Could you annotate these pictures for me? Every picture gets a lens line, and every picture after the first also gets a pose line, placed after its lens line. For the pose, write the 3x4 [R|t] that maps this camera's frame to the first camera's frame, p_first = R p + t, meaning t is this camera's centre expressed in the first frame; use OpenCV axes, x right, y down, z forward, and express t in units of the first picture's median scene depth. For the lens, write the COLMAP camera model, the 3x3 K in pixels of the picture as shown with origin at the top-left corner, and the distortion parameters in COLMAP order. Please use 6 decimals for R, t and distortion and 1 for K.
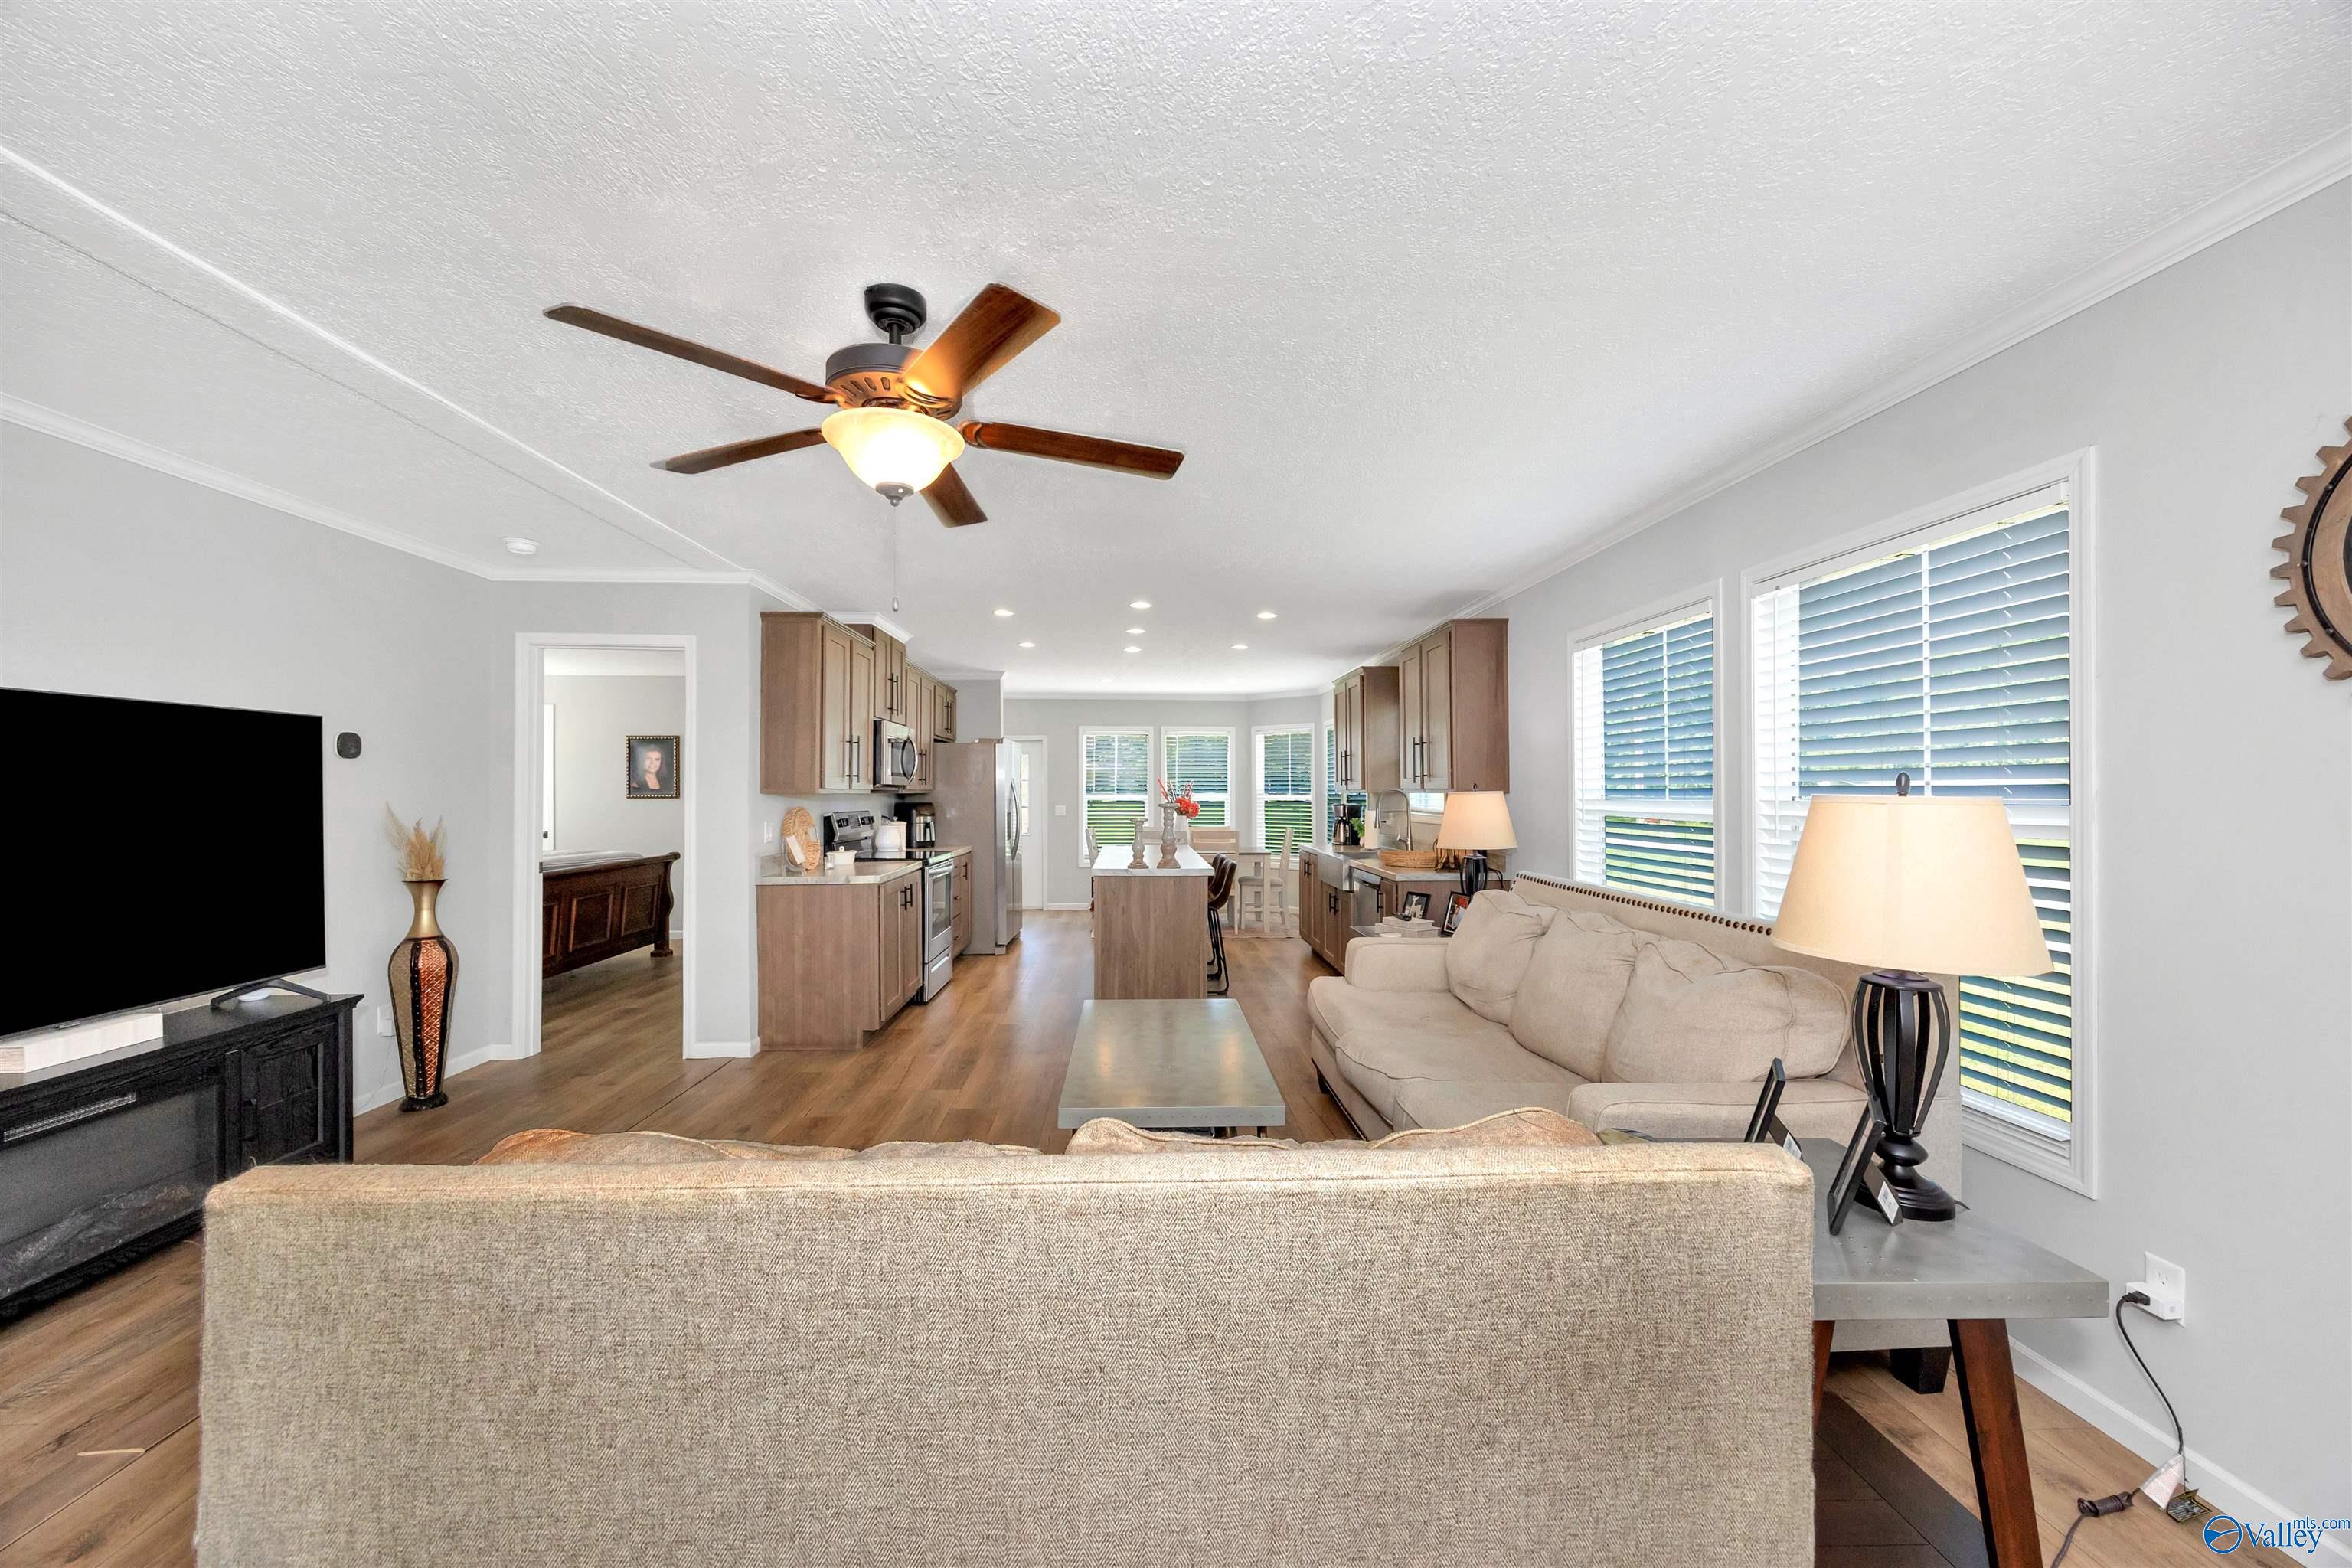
lens RADIAL K [[902.7, 0, 1161.9], [0, 902.7, 788.3], [0, 0, 1]] dist [0.004183, -0.000302]
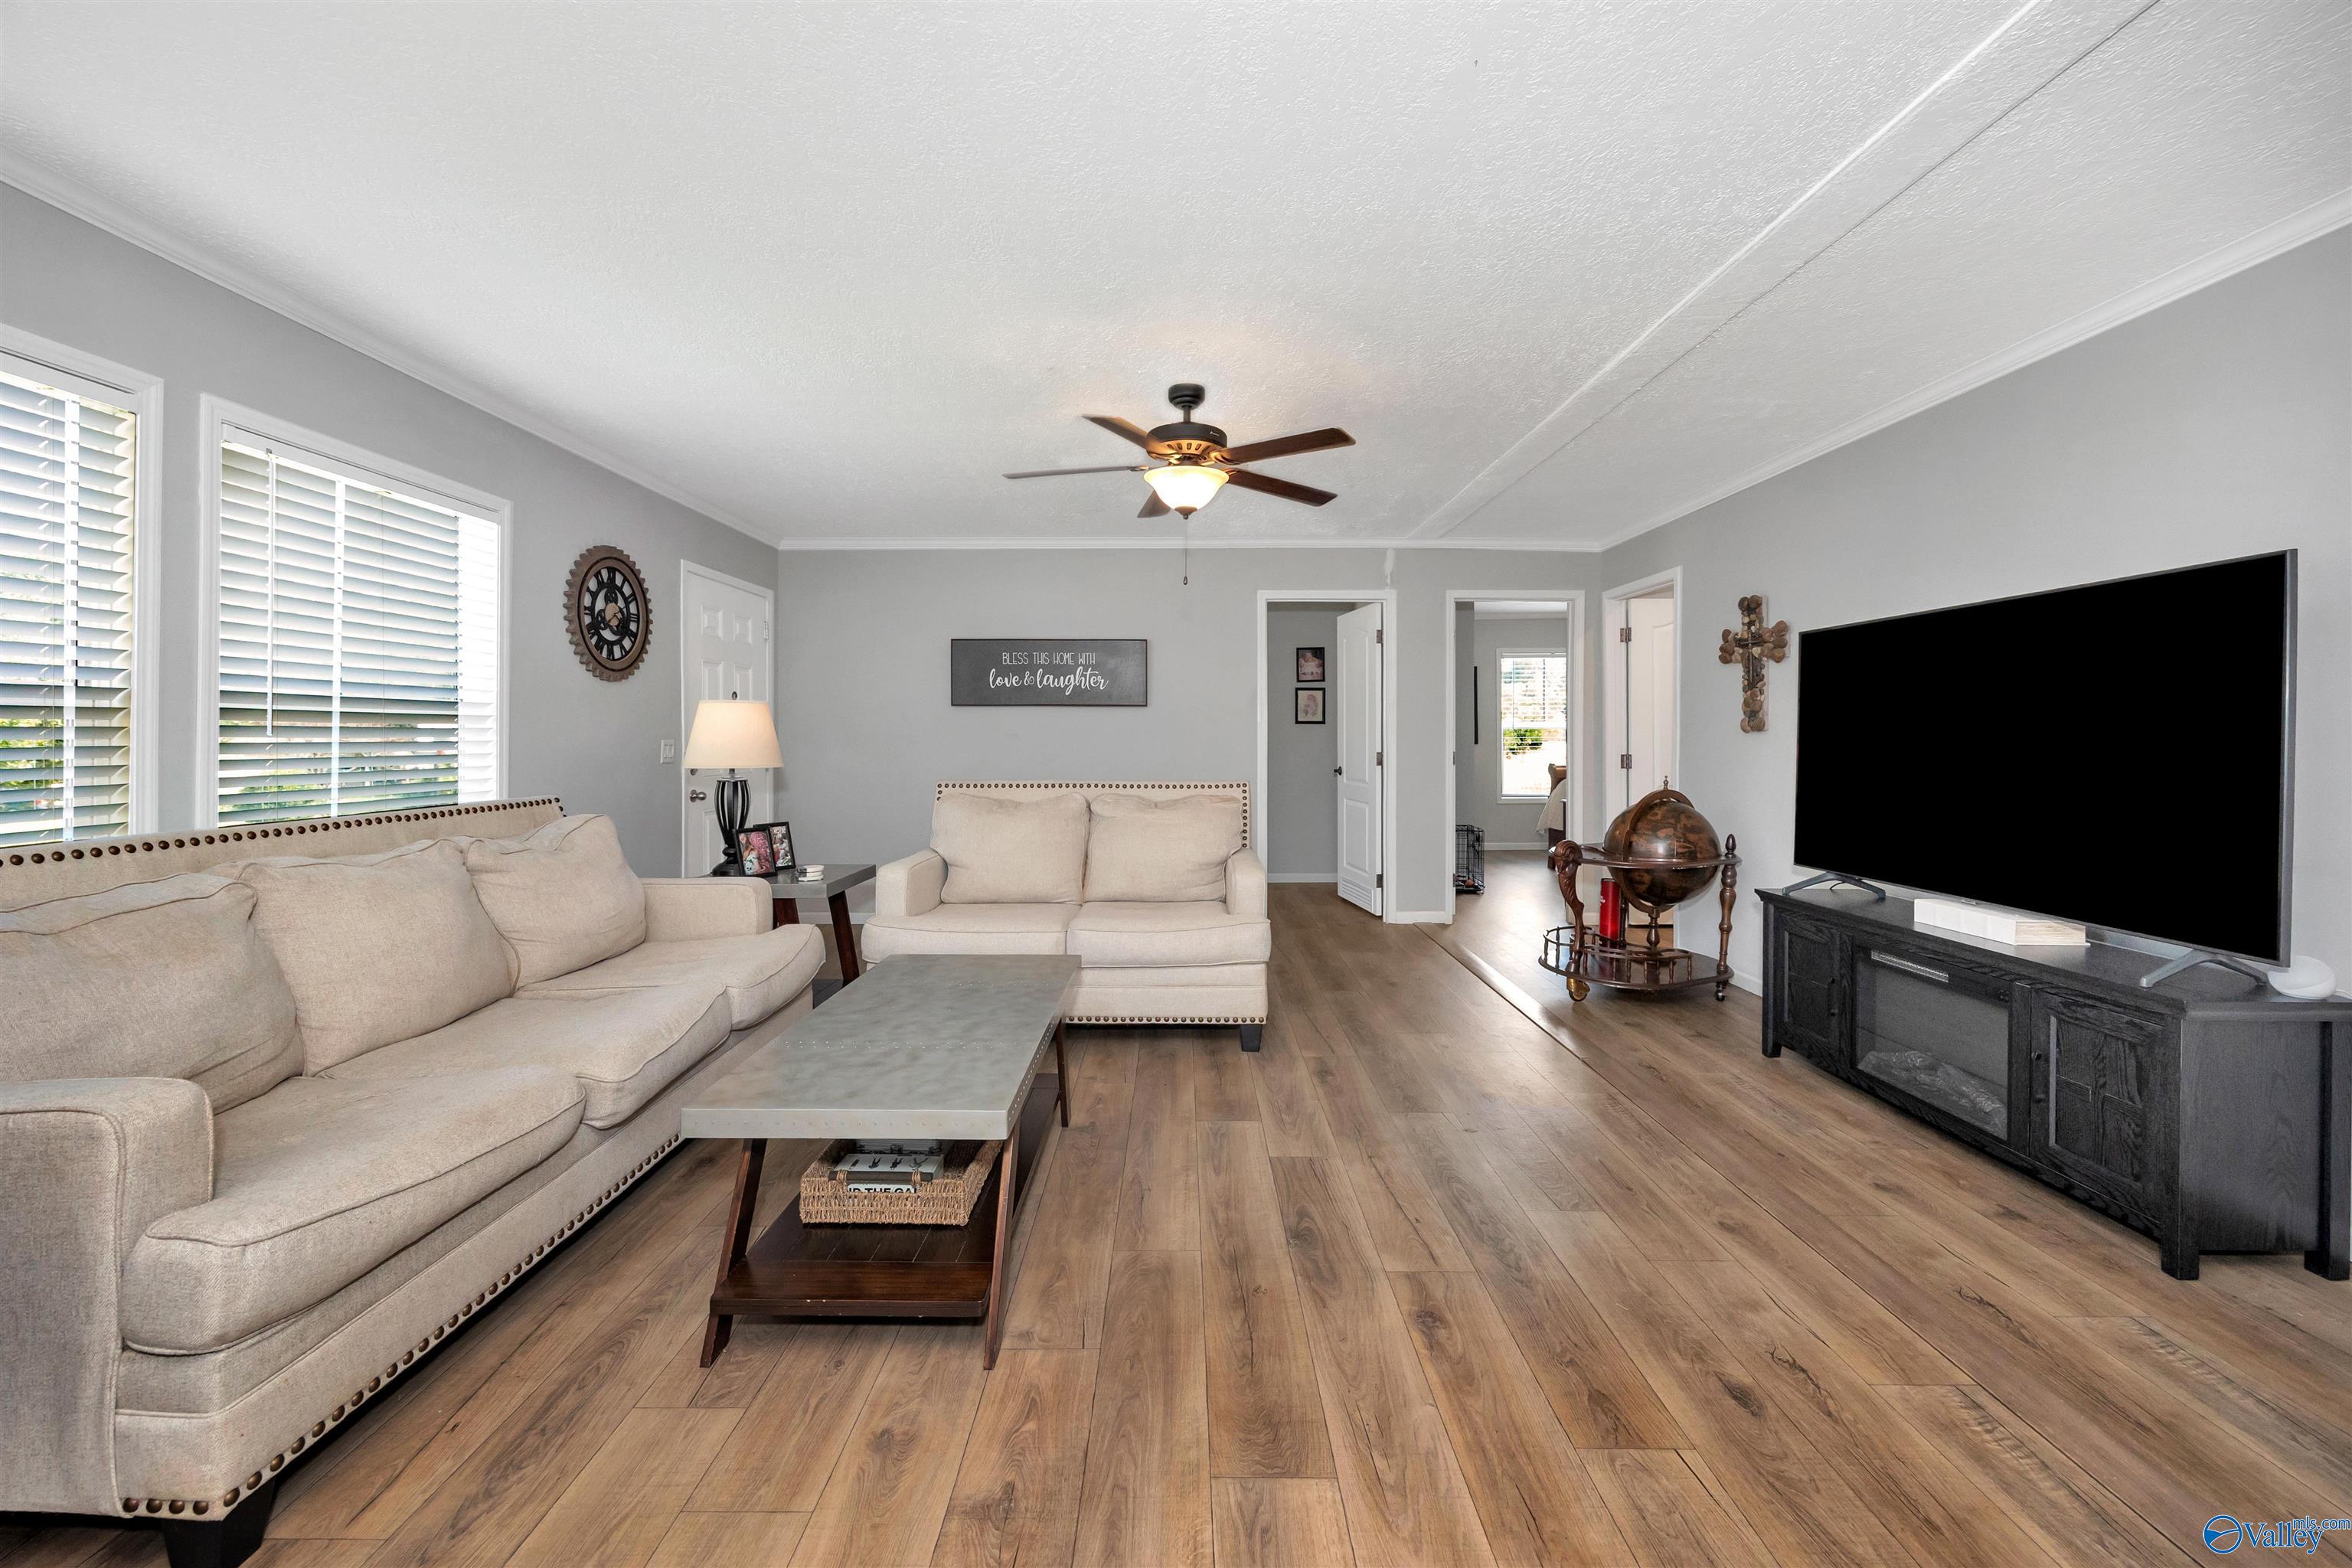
lens RADIAL K [[902.7, 0, 1161.9], [0, 902.7, 732.8], [0, 0, 1]] dist [0.004183, -0.000302]
pose [[-0.998676, -0.007738, 0.050856, -0.173734], [-0.007978, 0.999958, -0.004516, 0.041450], [-0.050819, -0.004916, -0.998696, 1.600573]]
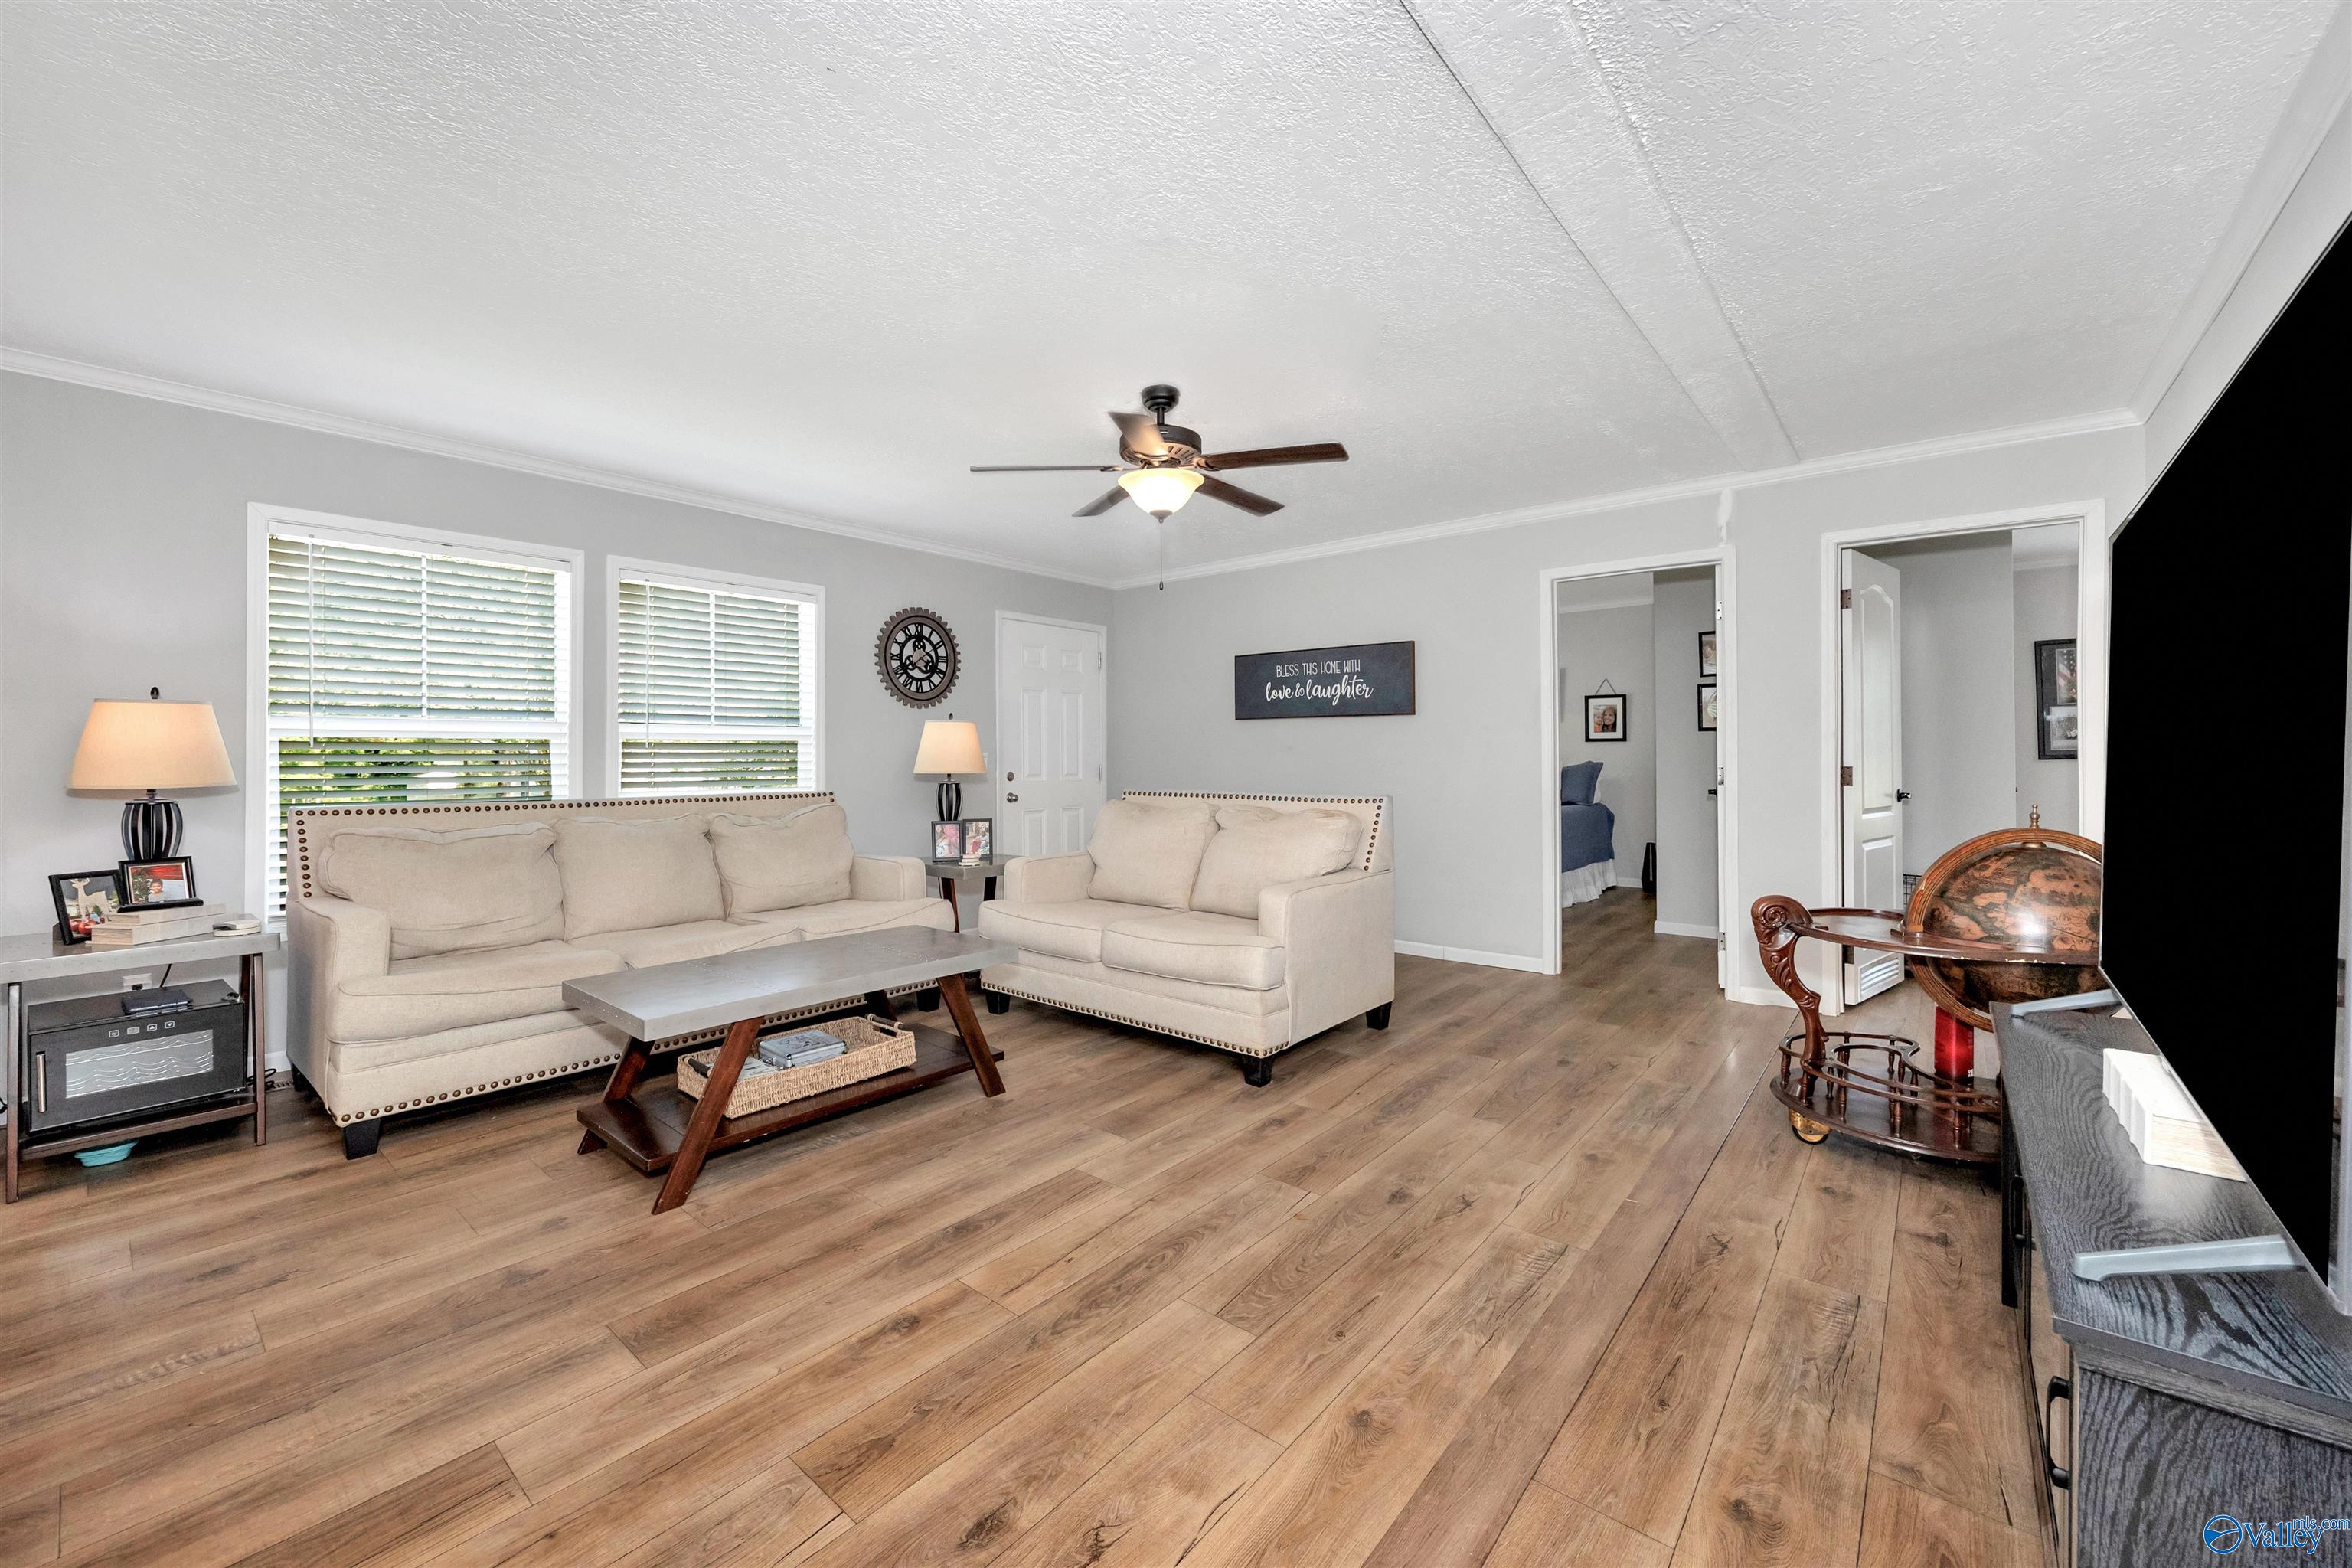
lens RADIAL K [[902.7, 0, 1149.7], [0, 902.7, 778.9], [0, 0, 1]] dist [0.004183, -0.000302]
pose [[-0.734162, -0.027582, 0.678414, -0.666738], [-0.004224, 0.999341, 0.036059, 0.039683], [-0.678962, 0.023607, -0.733794, 1.390601]]
